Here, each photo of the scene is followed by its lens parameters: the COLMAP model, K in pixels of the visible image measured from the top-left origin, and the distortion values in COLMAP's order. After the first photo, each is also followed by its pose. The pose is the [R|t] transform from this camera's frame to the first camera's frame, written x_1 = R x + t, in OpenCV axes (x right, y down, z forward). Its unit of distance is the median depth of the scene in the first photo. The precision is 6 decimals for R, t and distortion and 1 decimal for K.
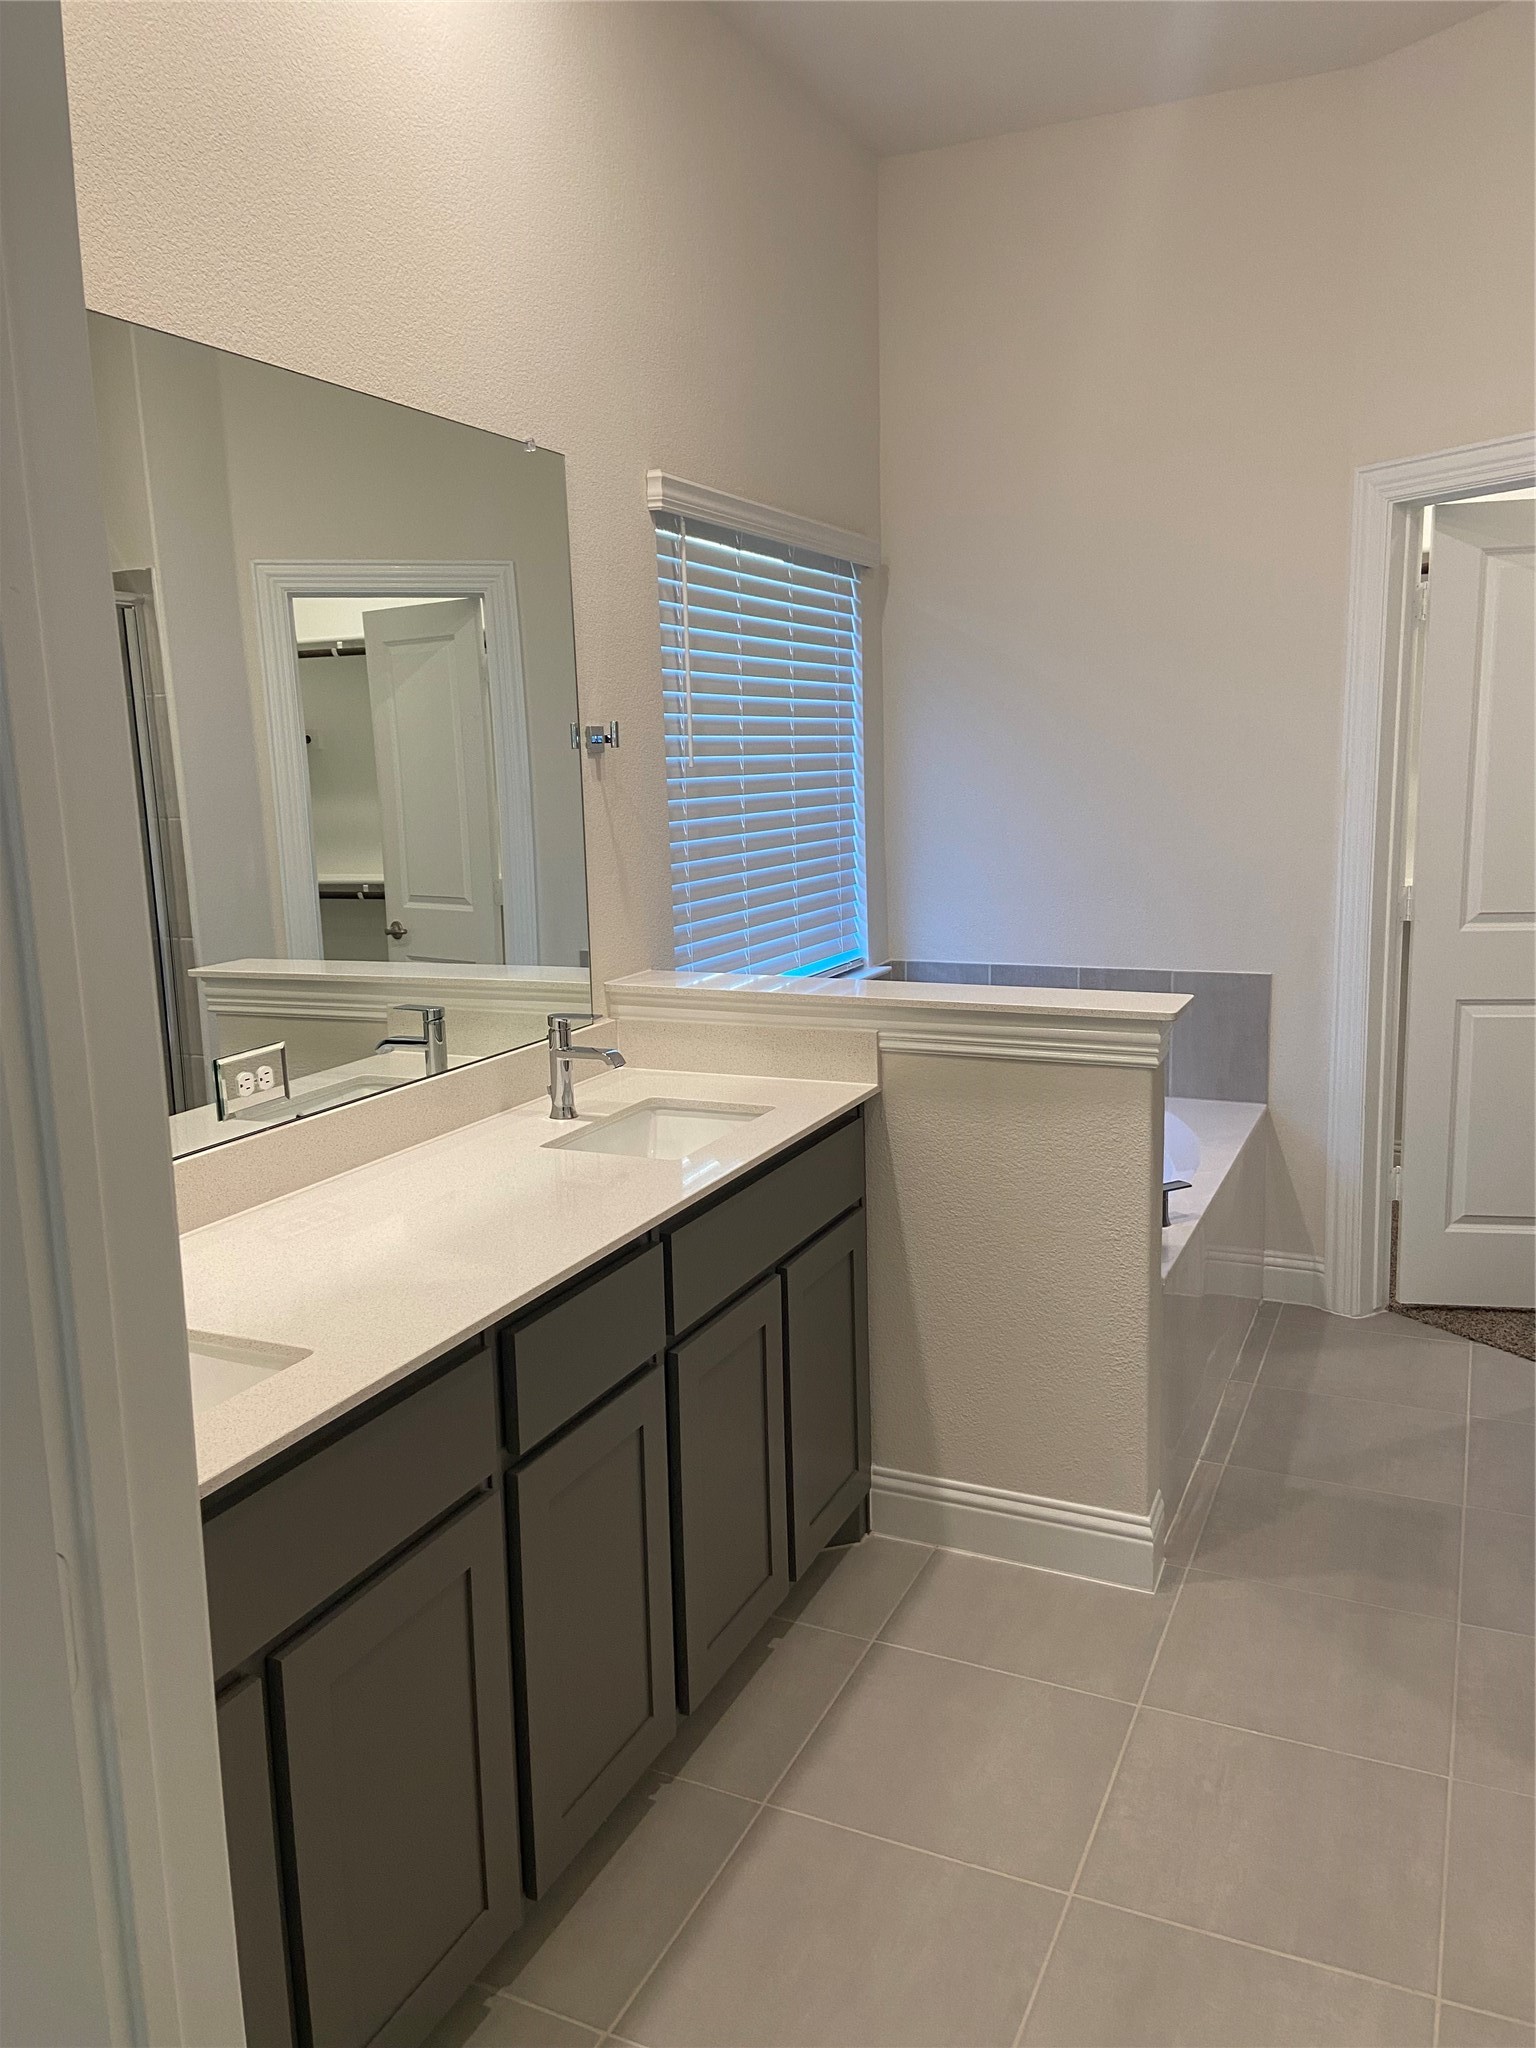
lens RADIAL K [[1548.7, 0, 775.3], [0, 1548.7, 1017.6], [0, 0, 1]] dist [0.085882, -0.068224]
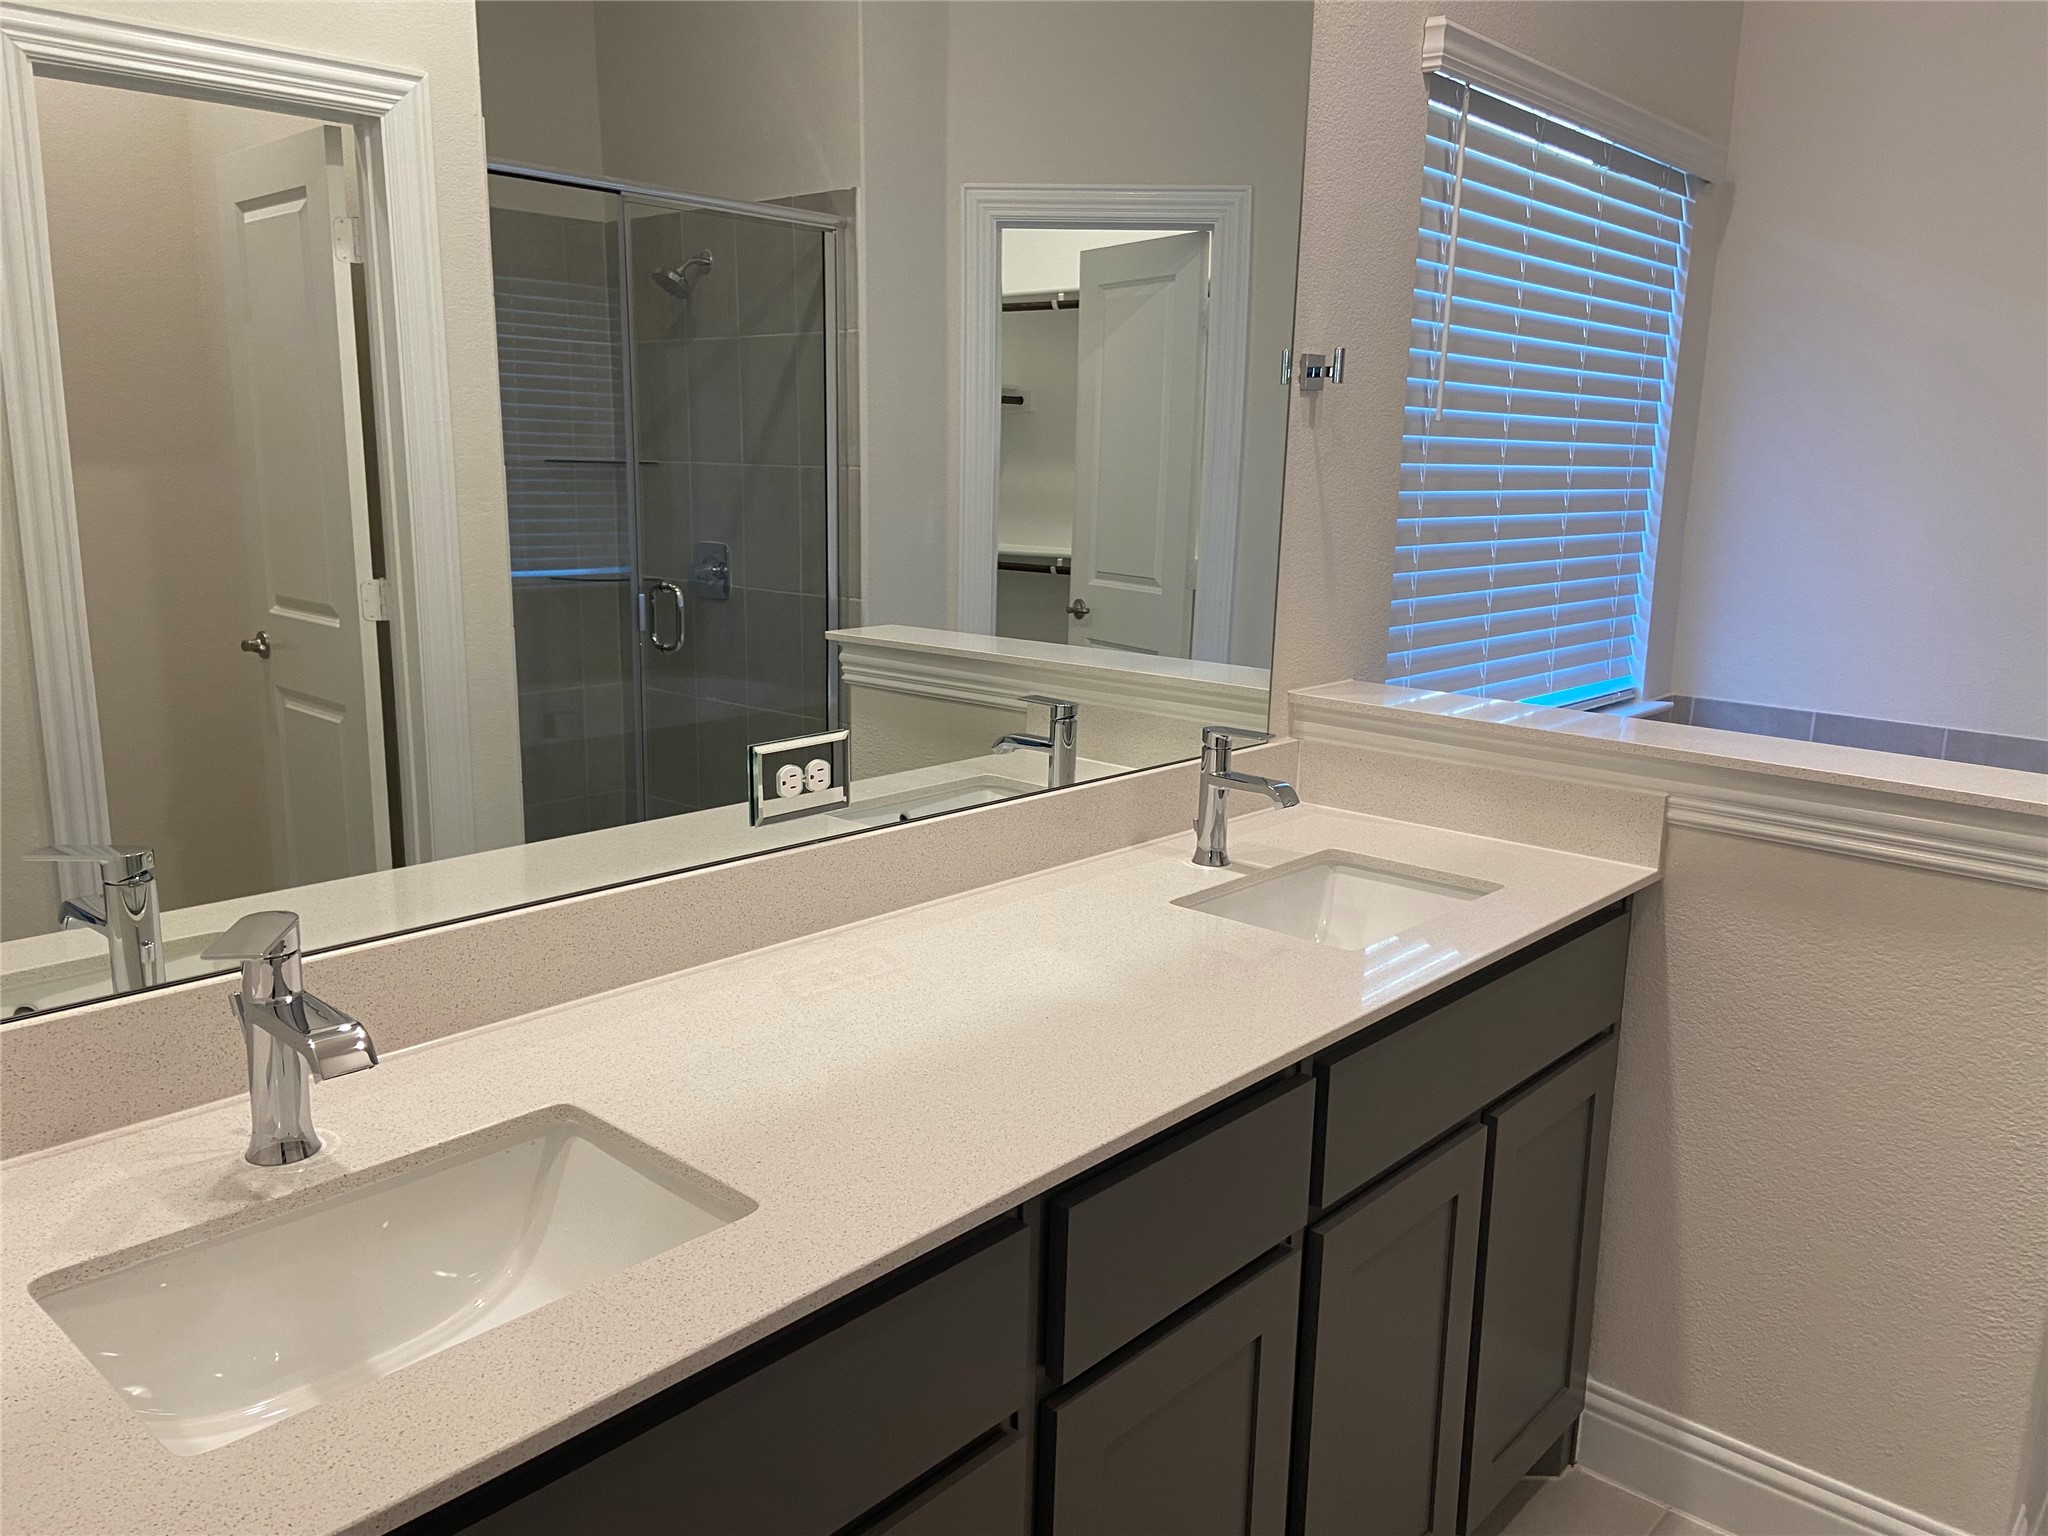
lens RADIAL K [[1548.7, 0, 1037.2], [0, 1548.7, 771.7], [0, 0, 1]] dist [0.085882, -0.068224]
pose [[0.954142, 0.110210, -0.278328, -0.009826], [-0.100347, 0.993721, 0.049483, -0.008056], [0.282034, -0.019285, 0.959211, 0.218057]]
